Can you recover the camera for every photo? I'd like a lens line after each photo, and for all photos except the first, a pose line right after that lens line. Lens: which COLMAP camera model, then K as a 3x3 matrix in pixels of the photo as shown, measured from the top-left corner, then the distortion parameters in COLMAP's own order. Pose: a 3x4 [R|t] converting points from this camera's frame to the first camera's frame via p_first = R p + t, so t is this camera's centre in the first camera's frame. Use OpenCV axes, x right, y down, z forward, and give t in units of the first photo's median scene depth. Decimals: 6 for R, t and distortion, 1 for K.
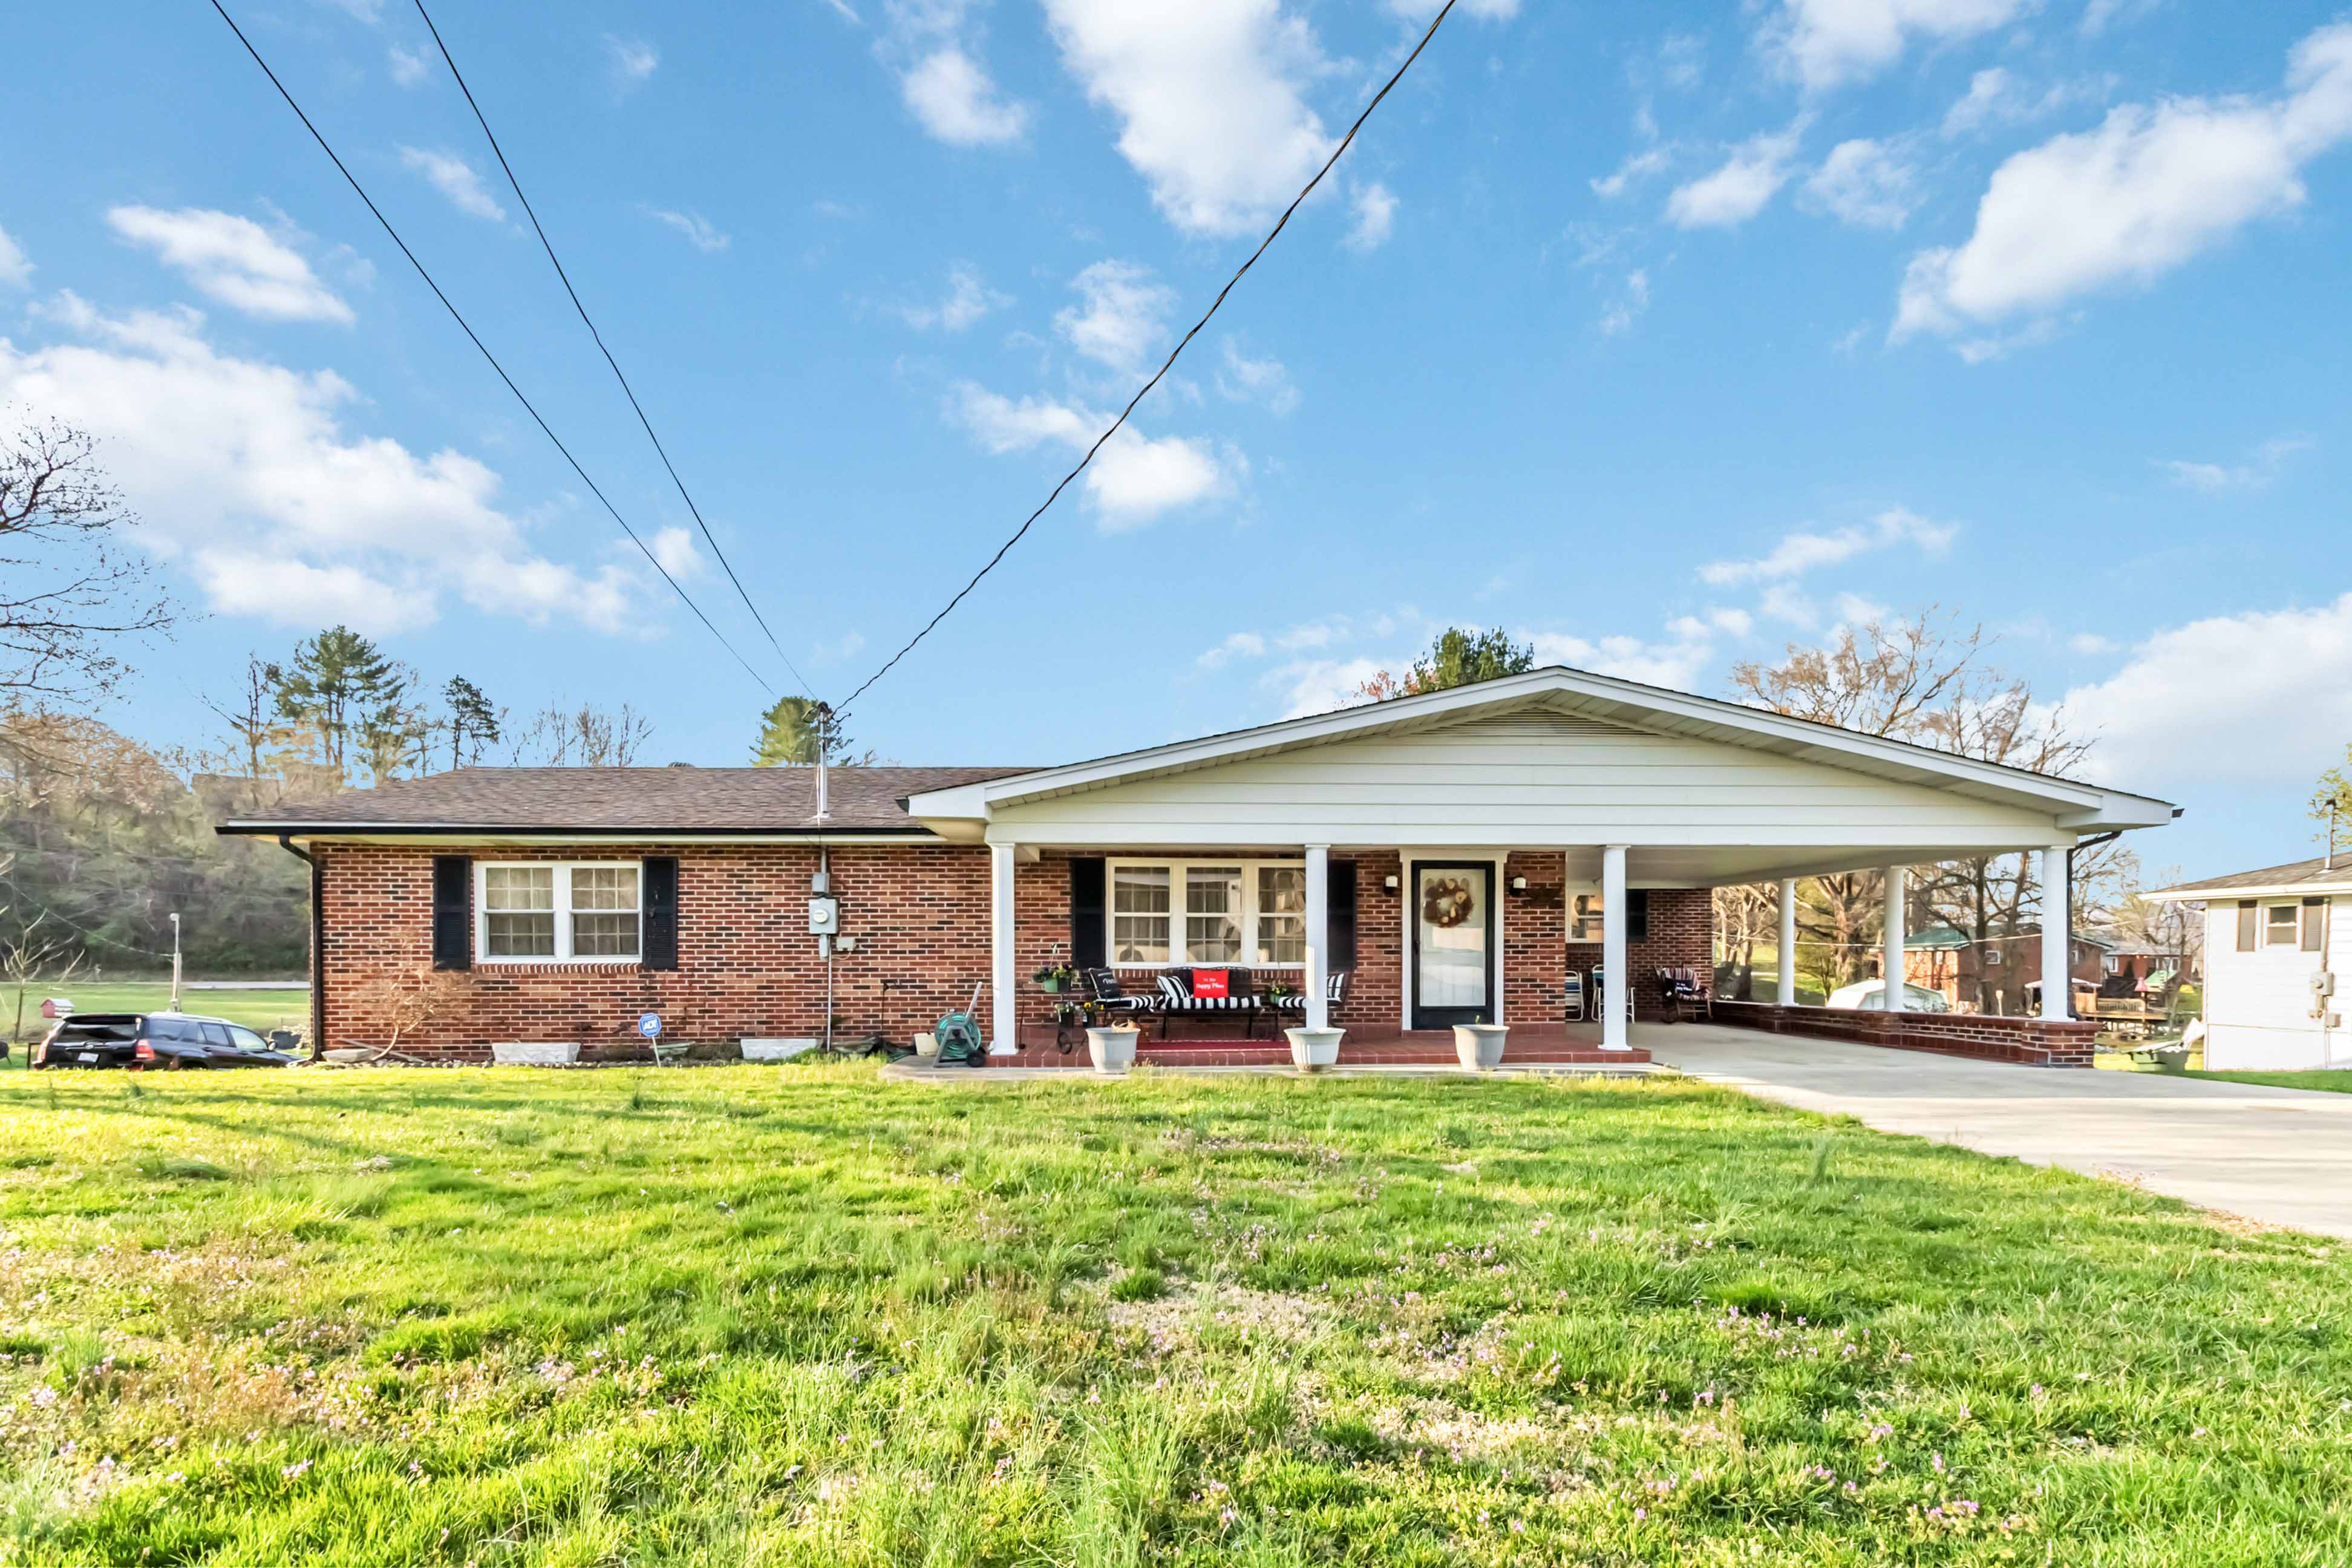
lens RADIAL K [[1251.9, 0, 1179.0], [0, 1251.9, 896.8], [0, 0, 1]] dist [-0.001128, -0.000643]
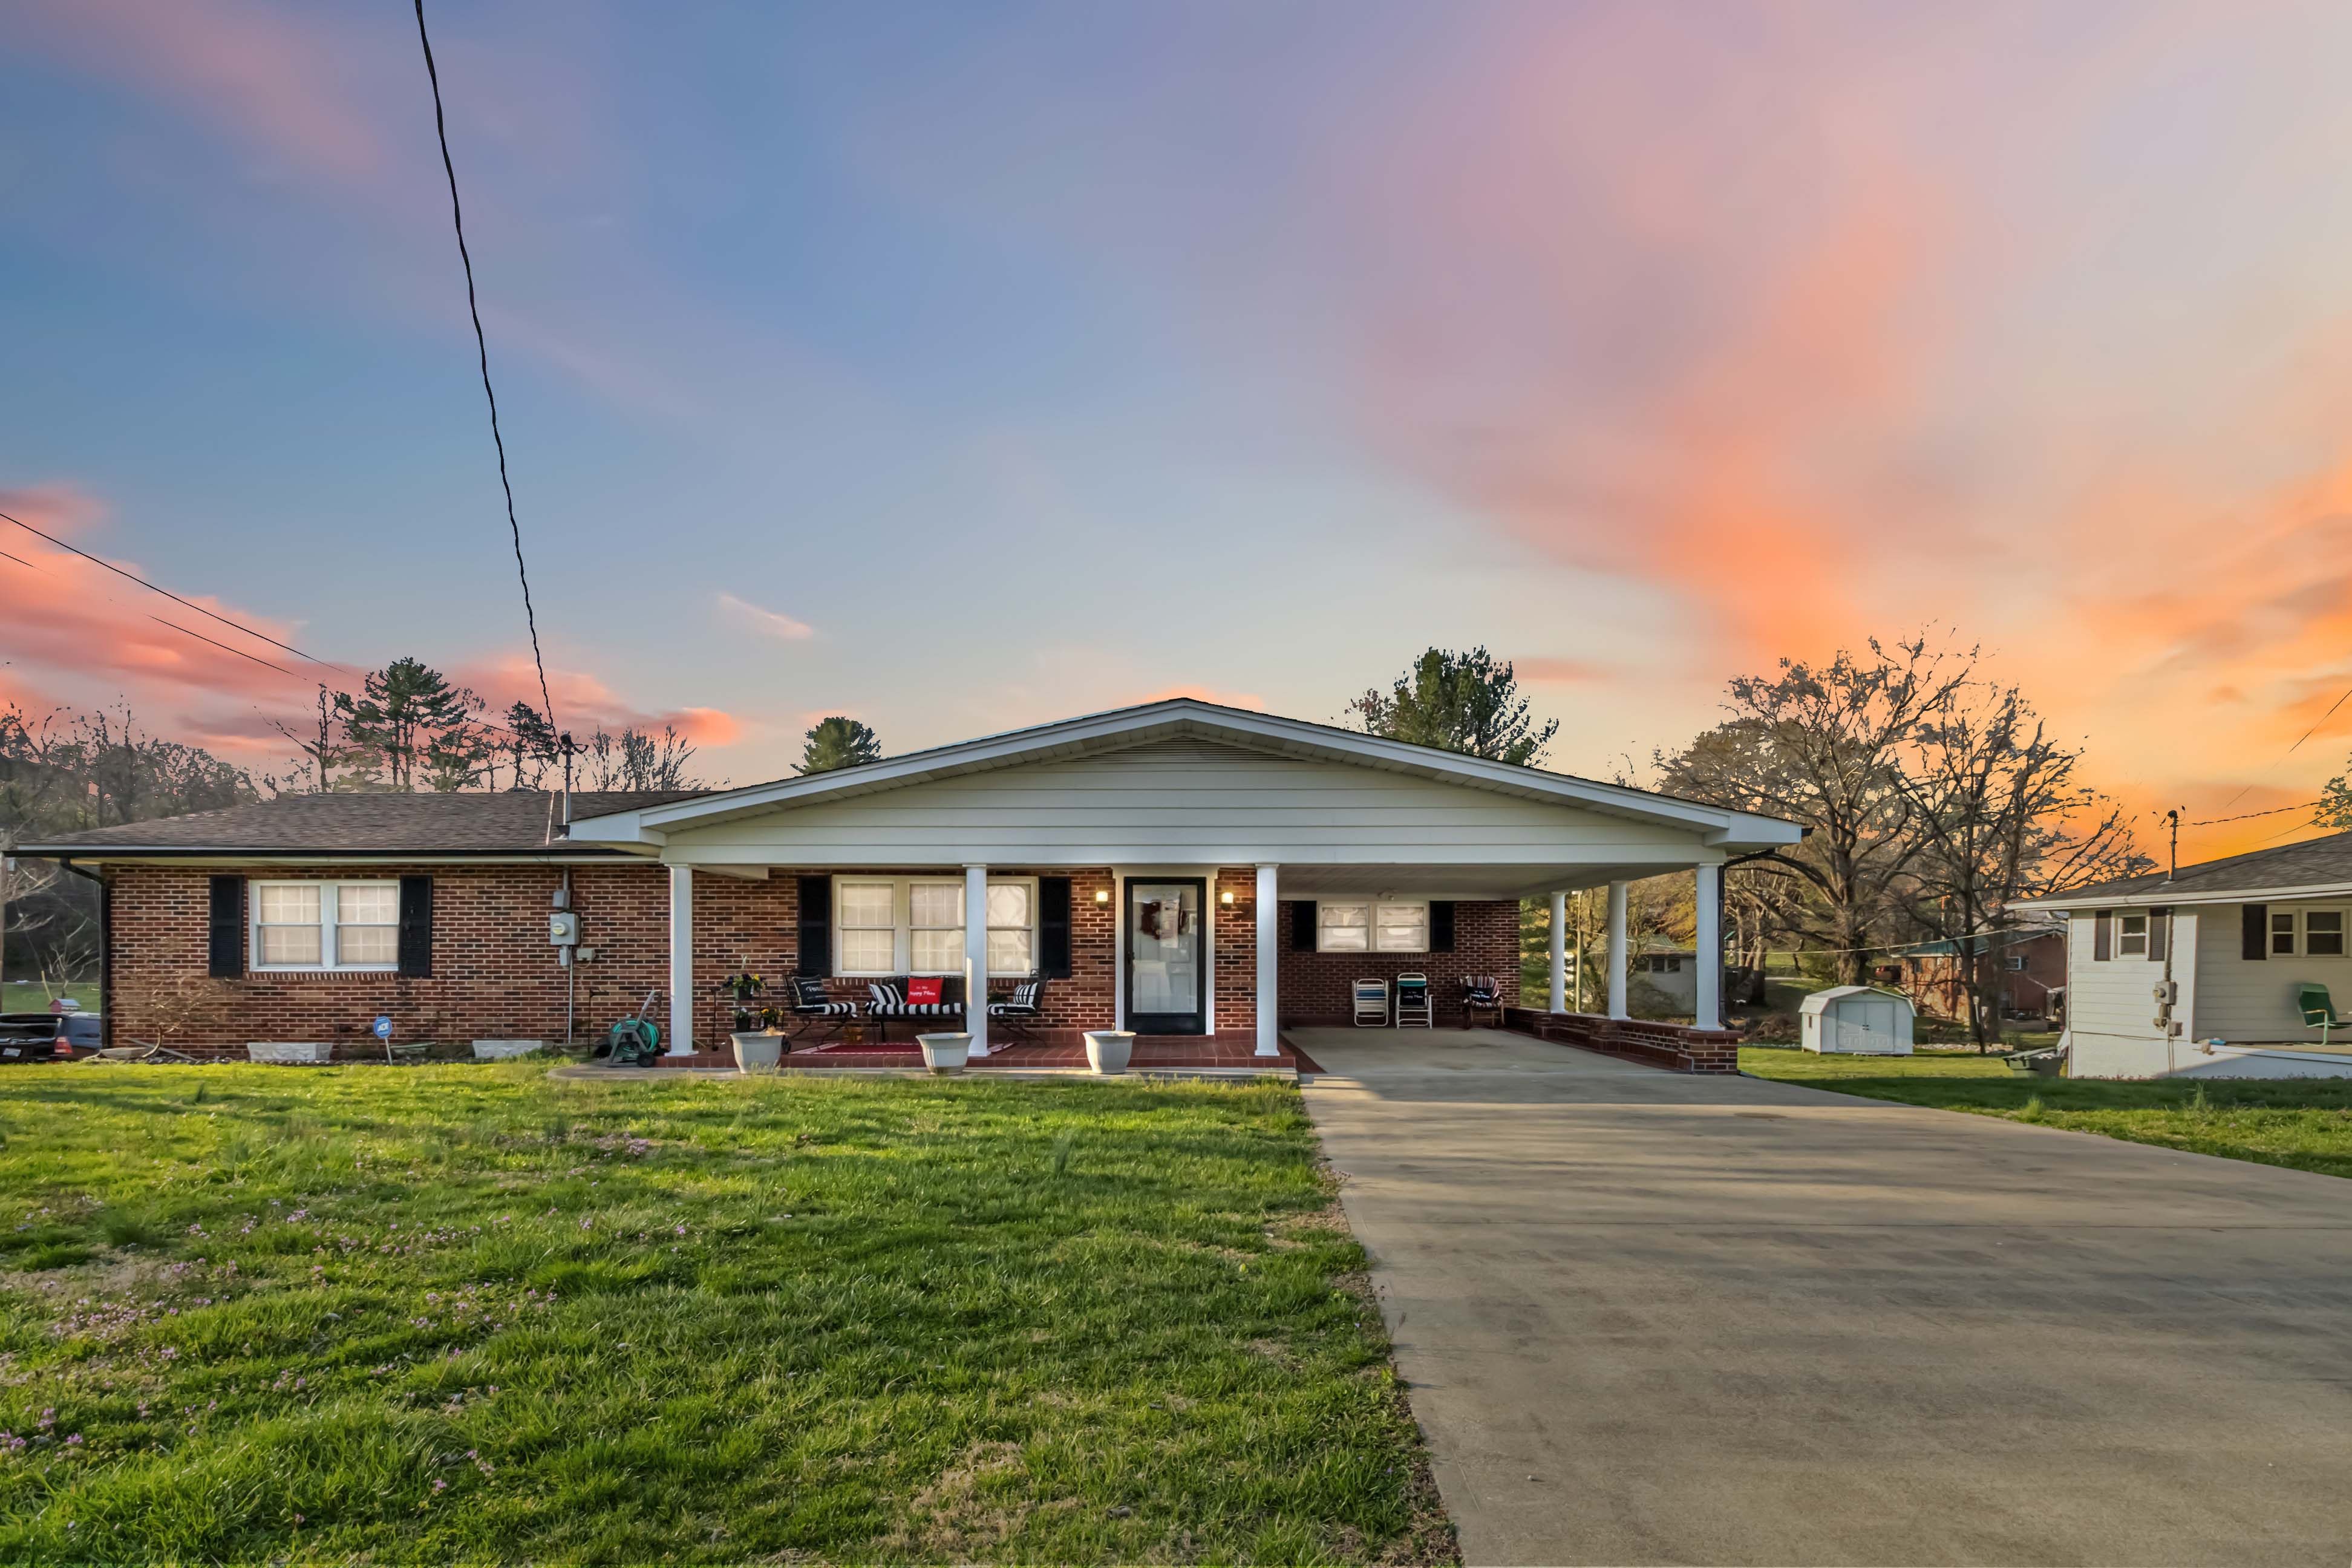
lens RADIAL K [[1191.8, 0, 1208.8], [0, 1191.8, 910.7], [0, 0, 1]] dist [-0.000497, 0.000430]
pose [[0.998579, -0.000050, -0.053296, 0.332499], [0.000408, 0.999977, 0.006709, -0.007470], [0.053295, -0.006722, 0.998556, -0.017391]]
